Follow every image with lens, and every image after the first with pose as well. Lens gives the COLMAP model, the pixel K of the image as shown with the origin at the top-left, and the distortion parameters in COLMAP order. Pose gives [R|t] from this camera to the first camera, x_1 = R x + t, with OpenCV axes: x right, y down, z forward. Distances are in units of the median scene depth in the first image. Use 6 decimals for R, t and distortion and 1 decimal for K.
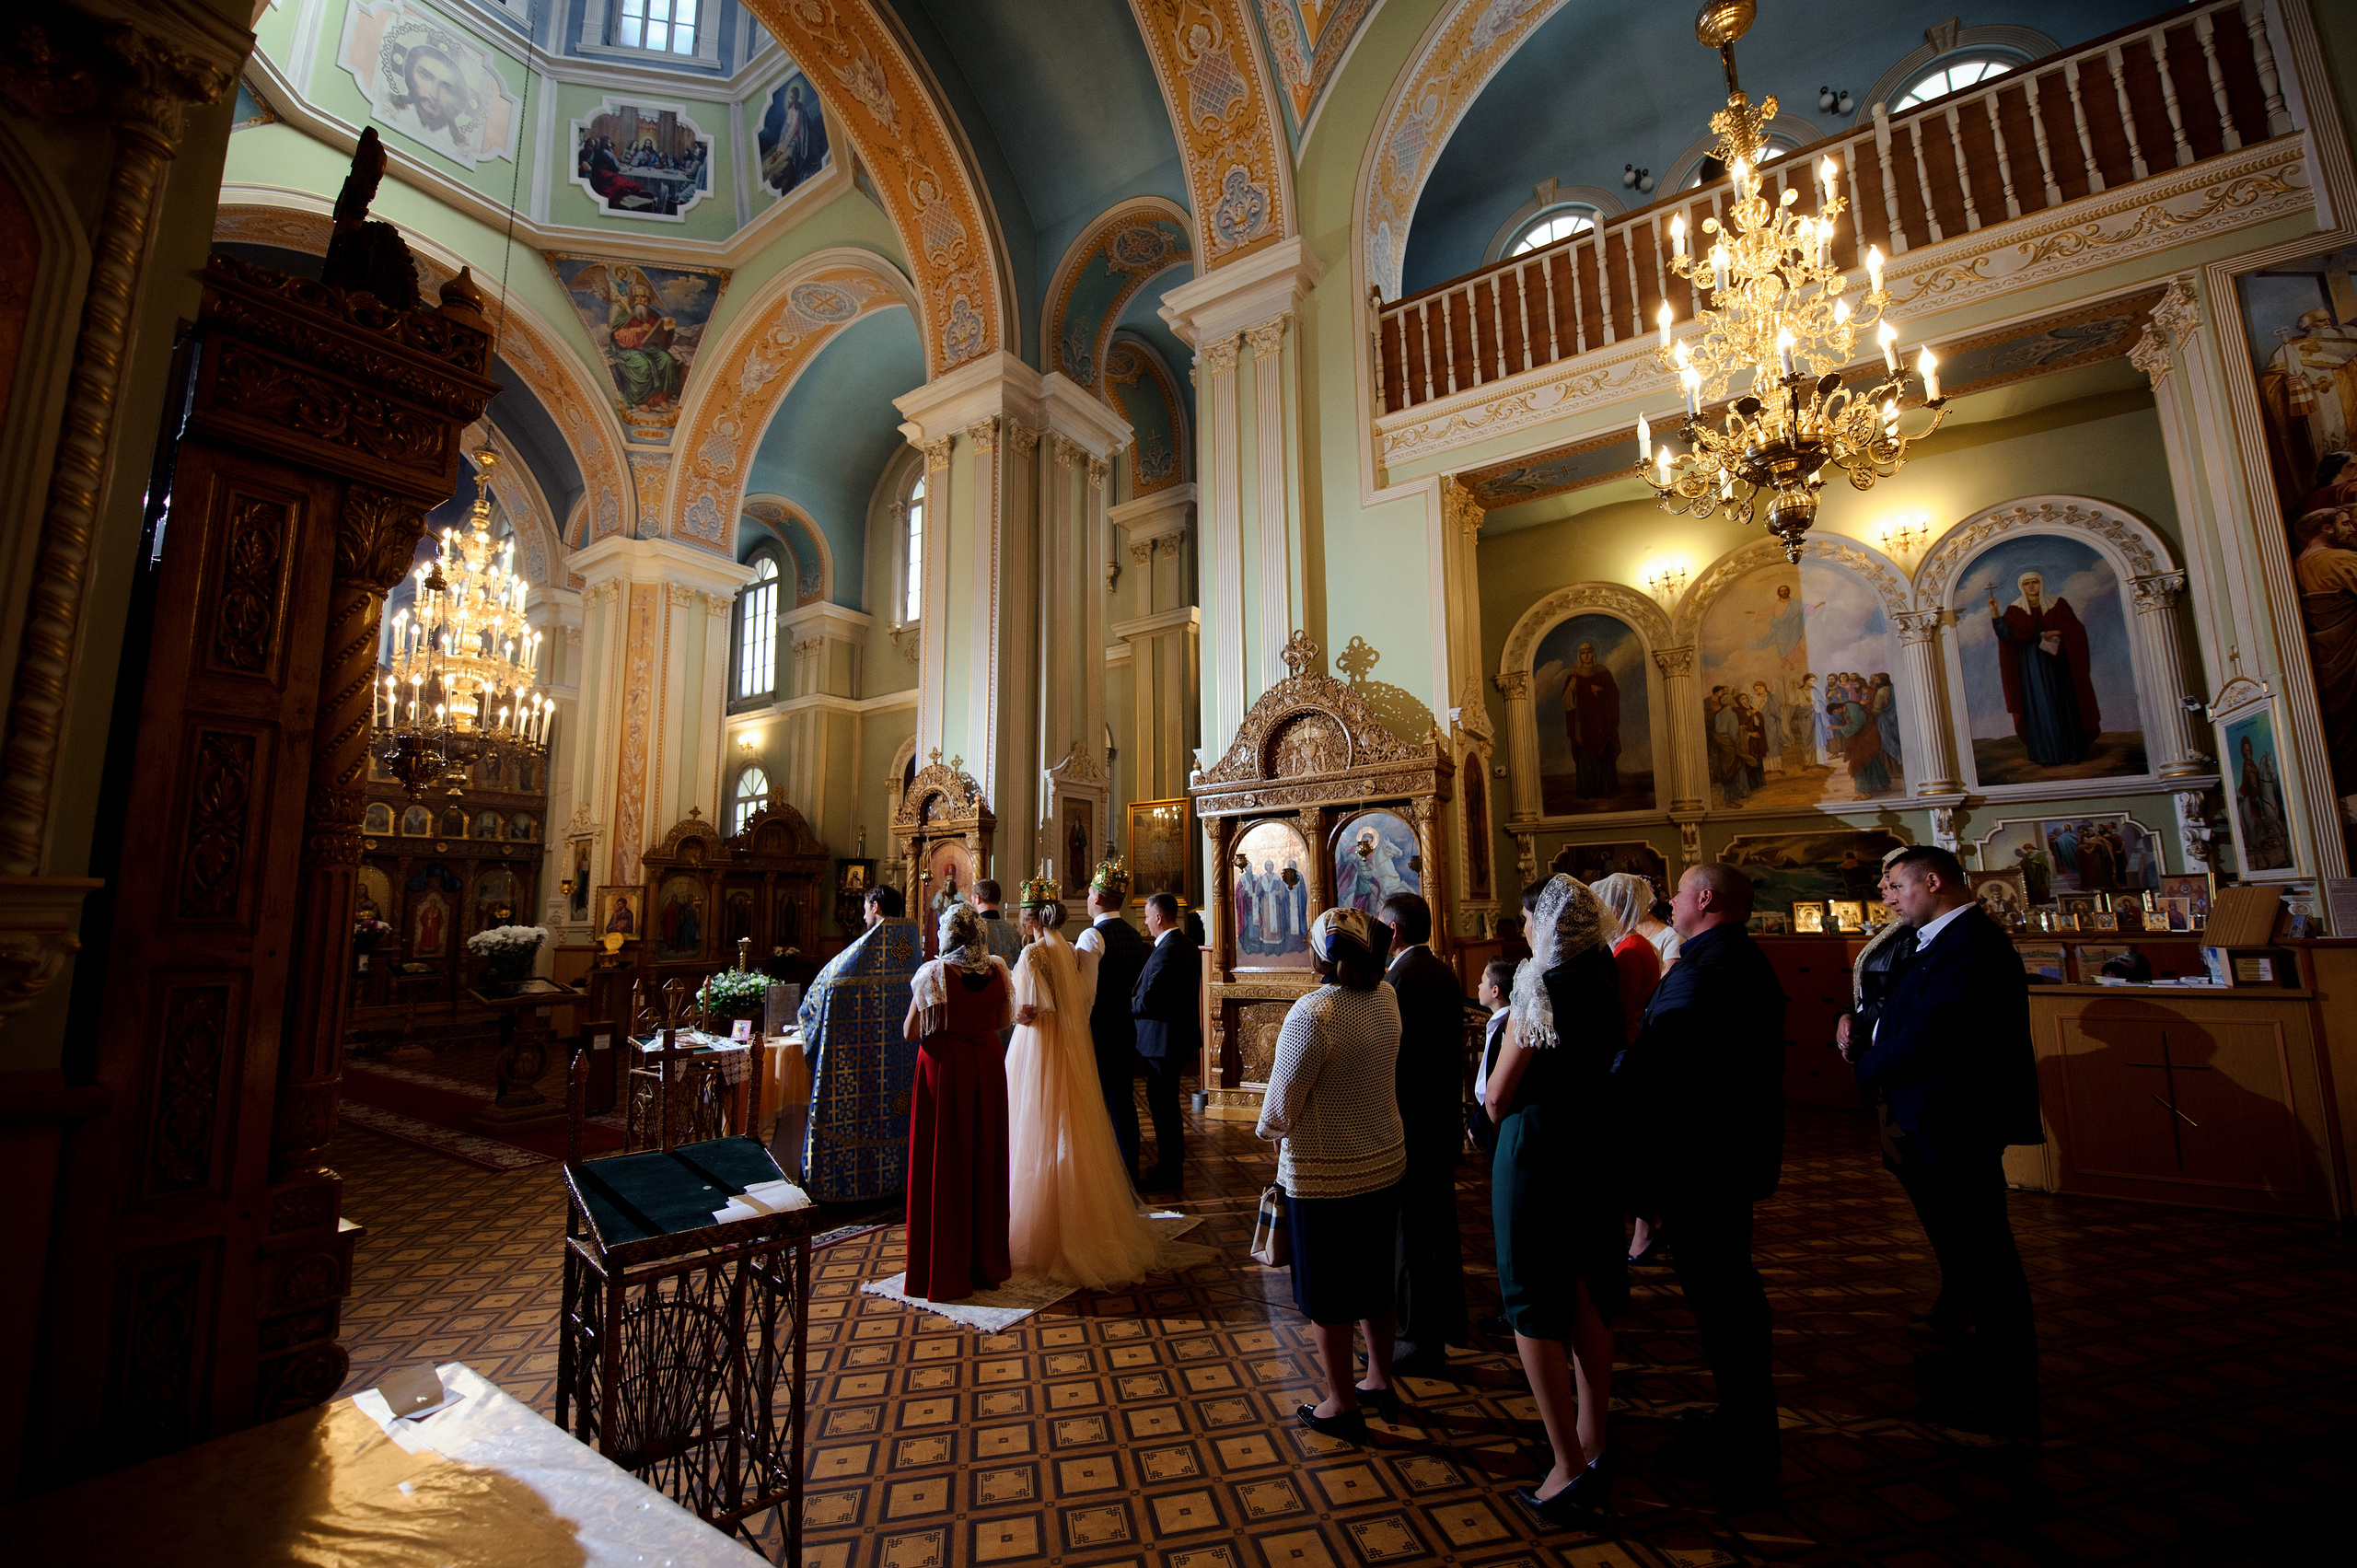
lens RADIAL K [[933.2, 0, 1178.5], [0, 933.2, 784.0], [0, 0, 1]] dist [-0.013755, -0.000364]
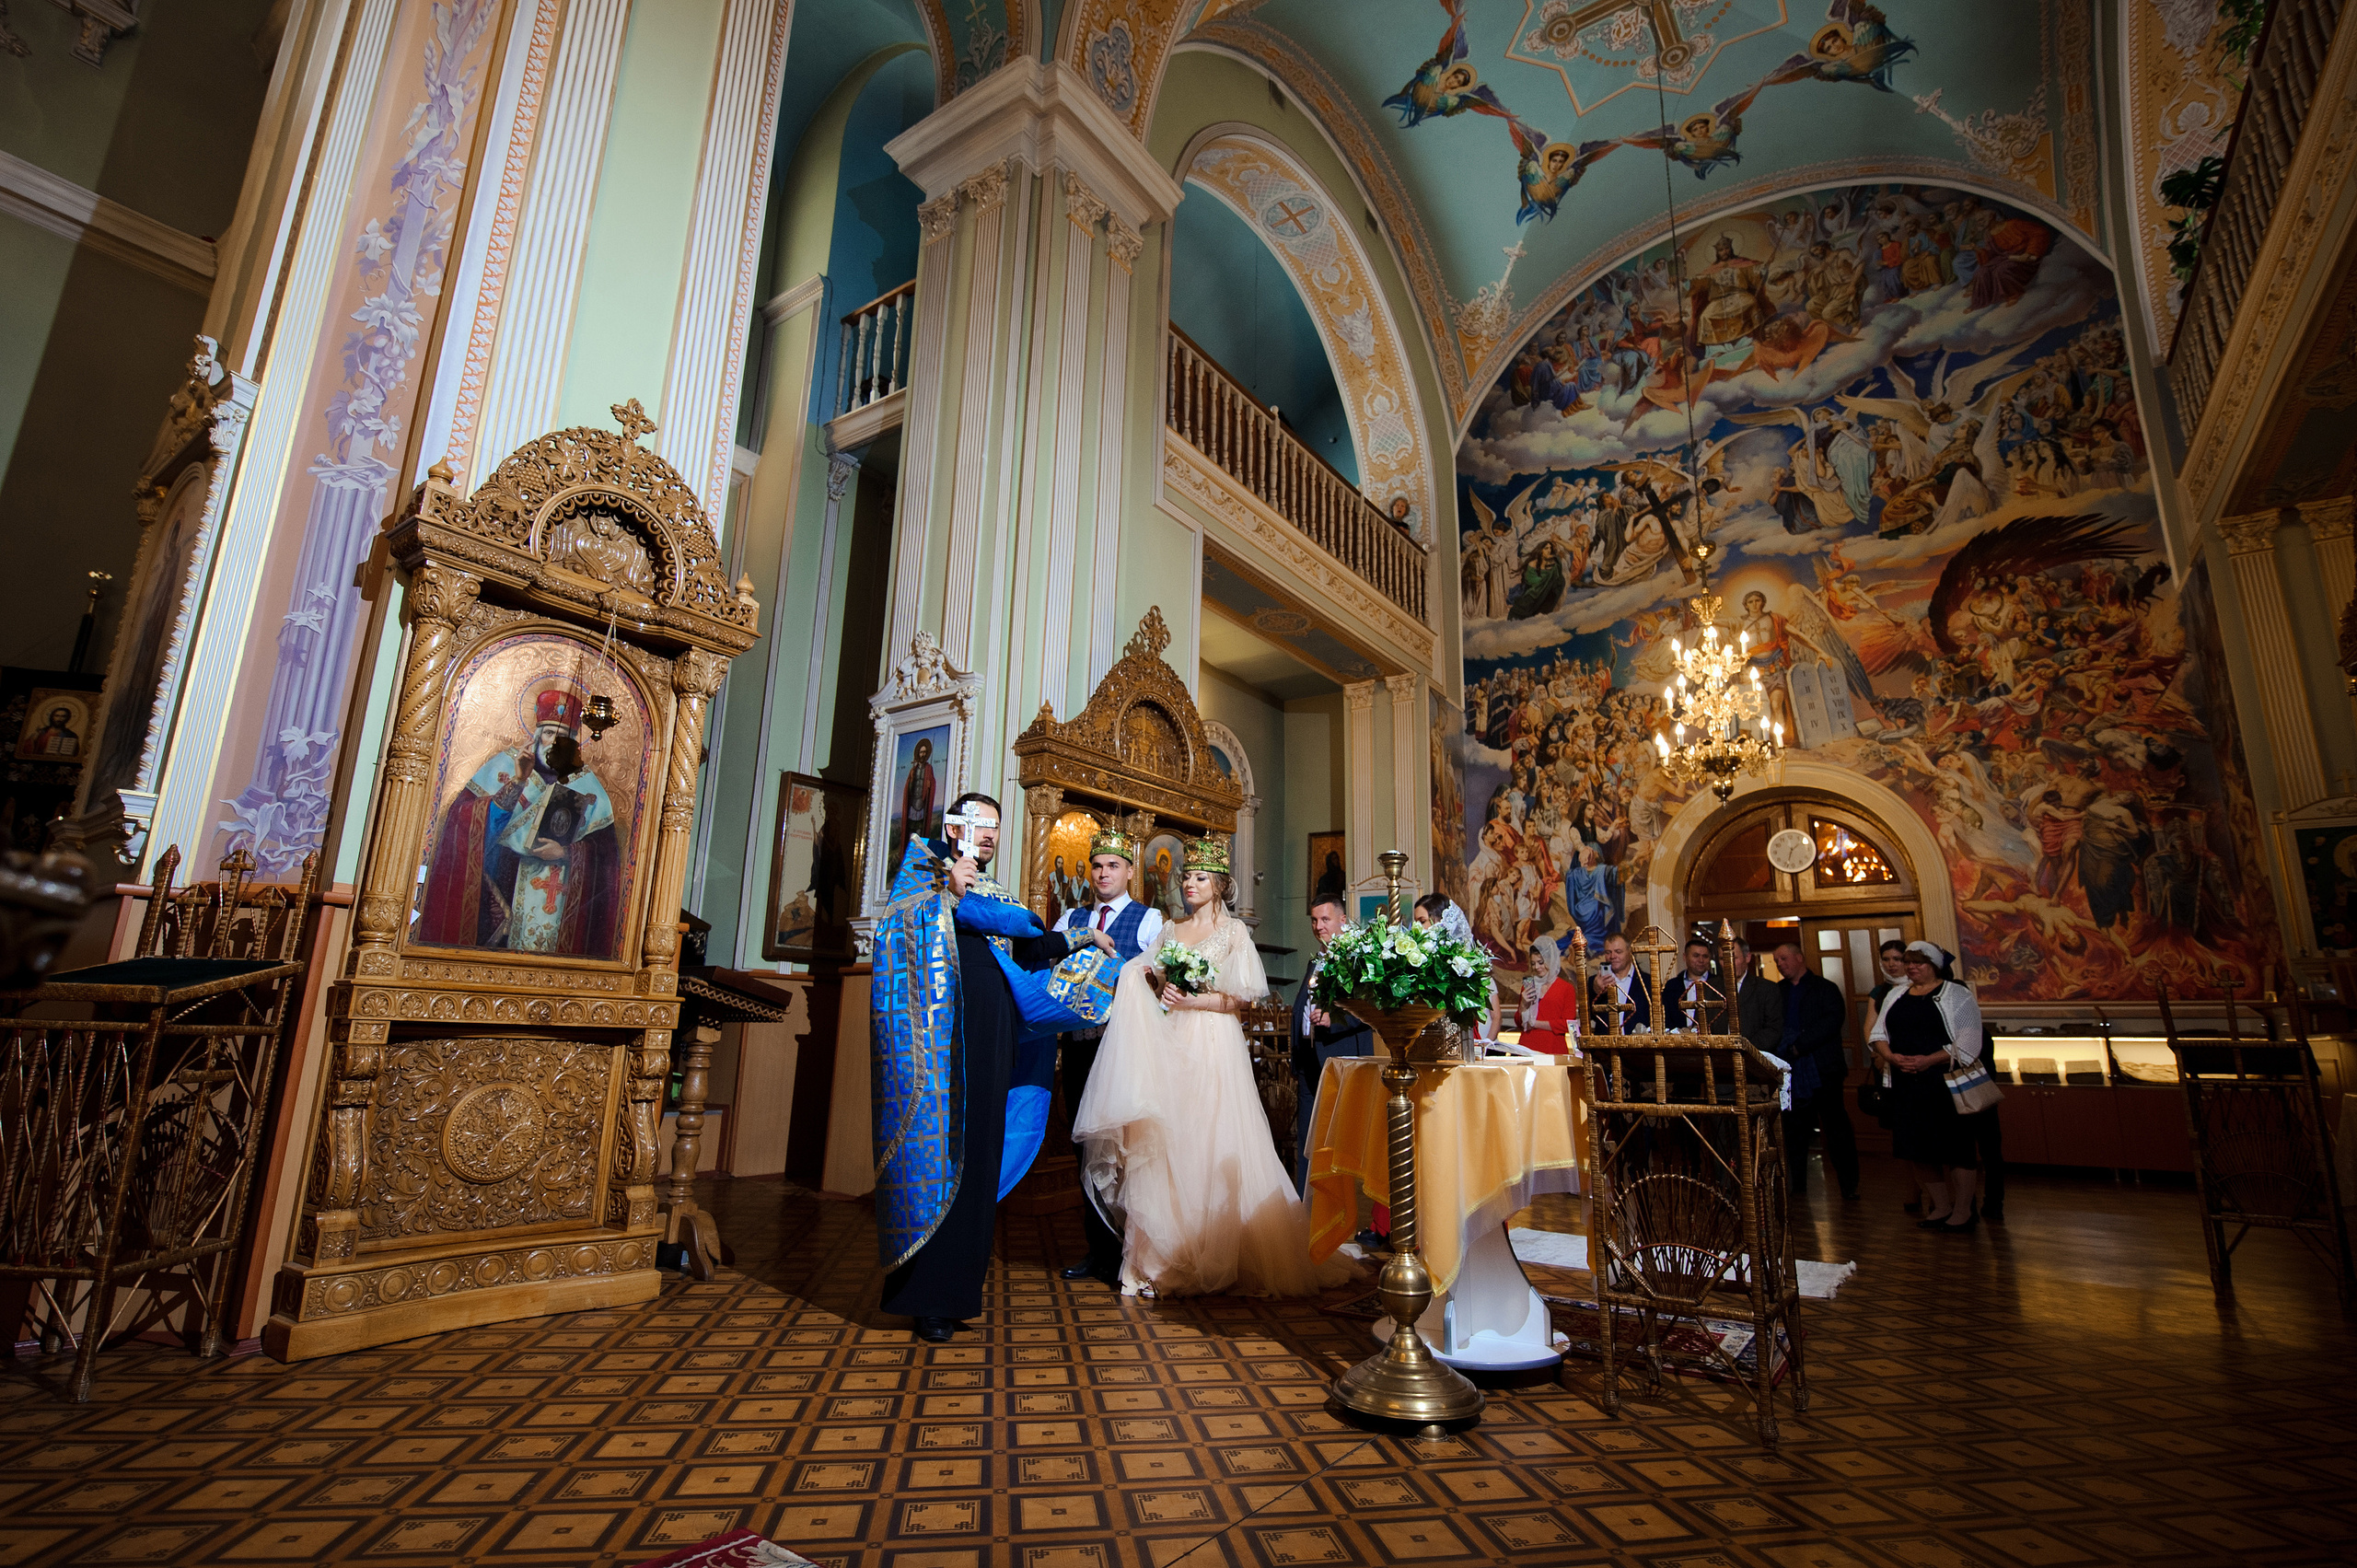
lens RADIAL K [[1099.0, 0, 1206.3], [0, 1099.0, 792.0], [0, 0, 1]] dist [-0.004118, -0.007758]
pose [[0.017827, 0.241384, 0.970266, -0.499458], [-0.164492, 0.957905, -0.235287, 0.141057], [-0.986217, -0.155406, 0.056783, 0.539920]]
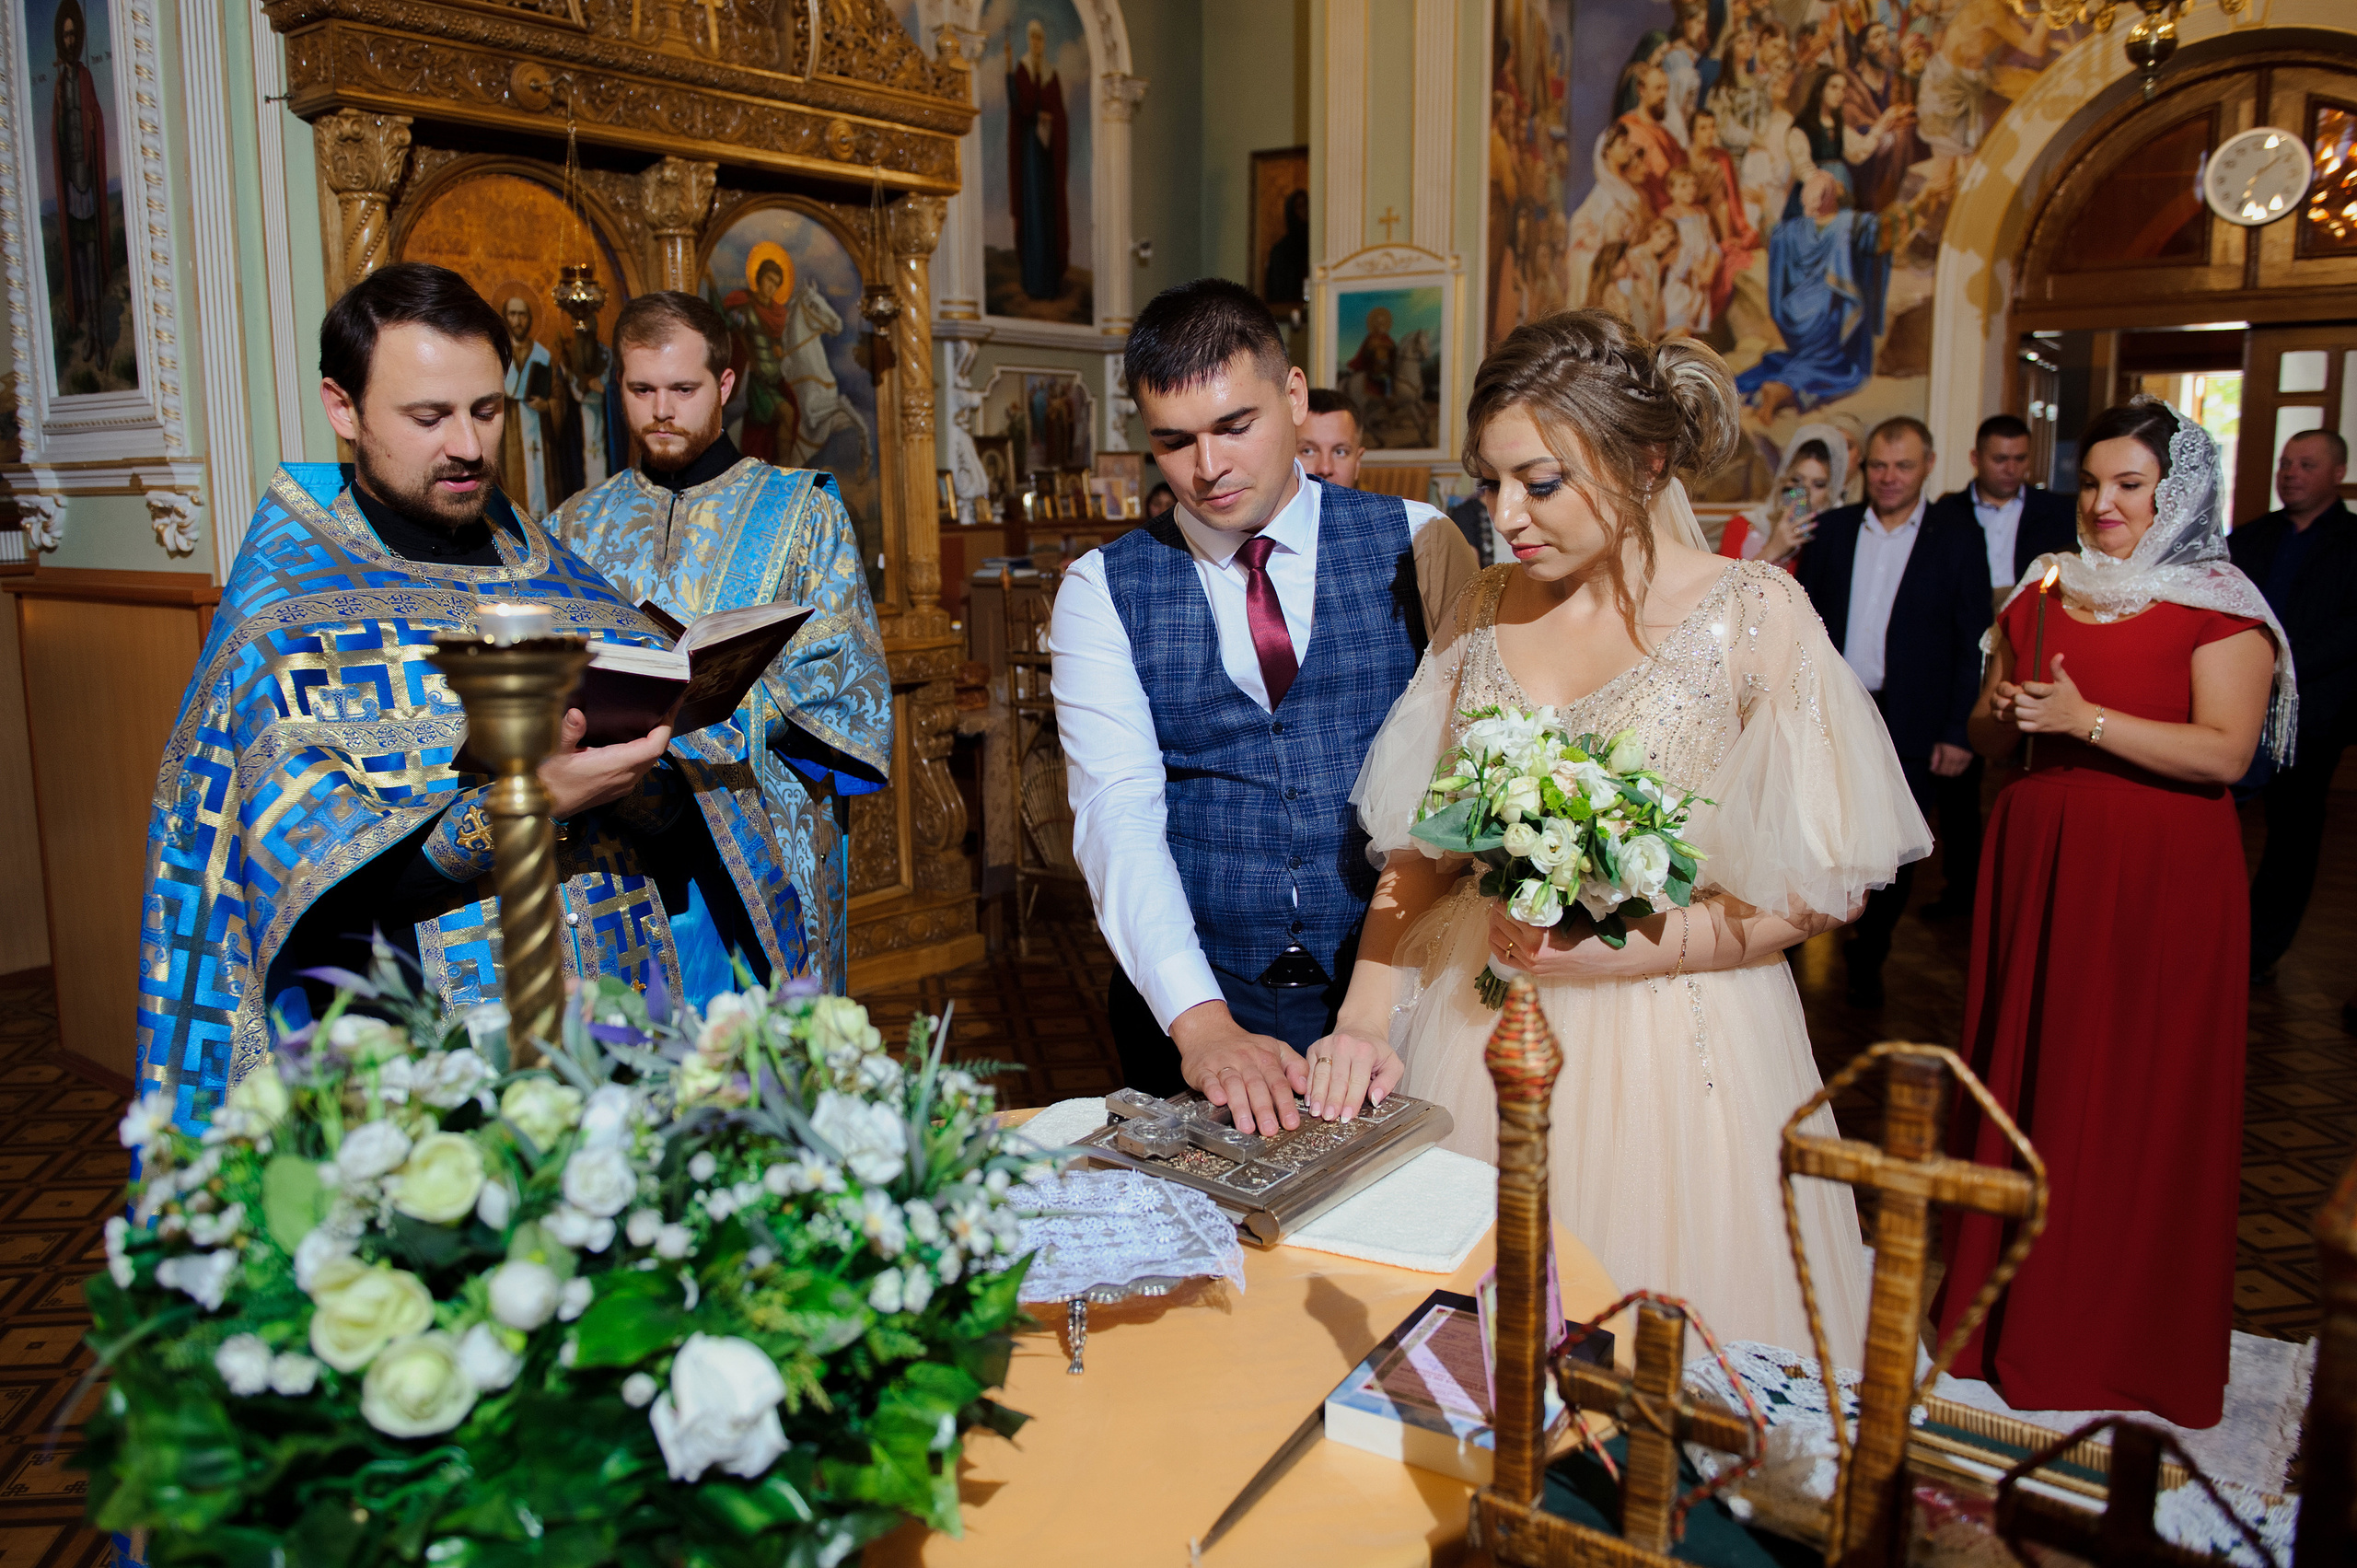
lens RADIAL K [[1790.6, 0, 1117.3], [0, 1790.6, 793.8], [0, 0, 1]] dist [-0.045929, -0.004779]
pose [[0.058881, -0.152947, 0.986479, -0.313848], [-0.136878, 0.977623, 0.159744, 0.076791], [-0.988836, -0.144433, 0.036628, 0.478335]]
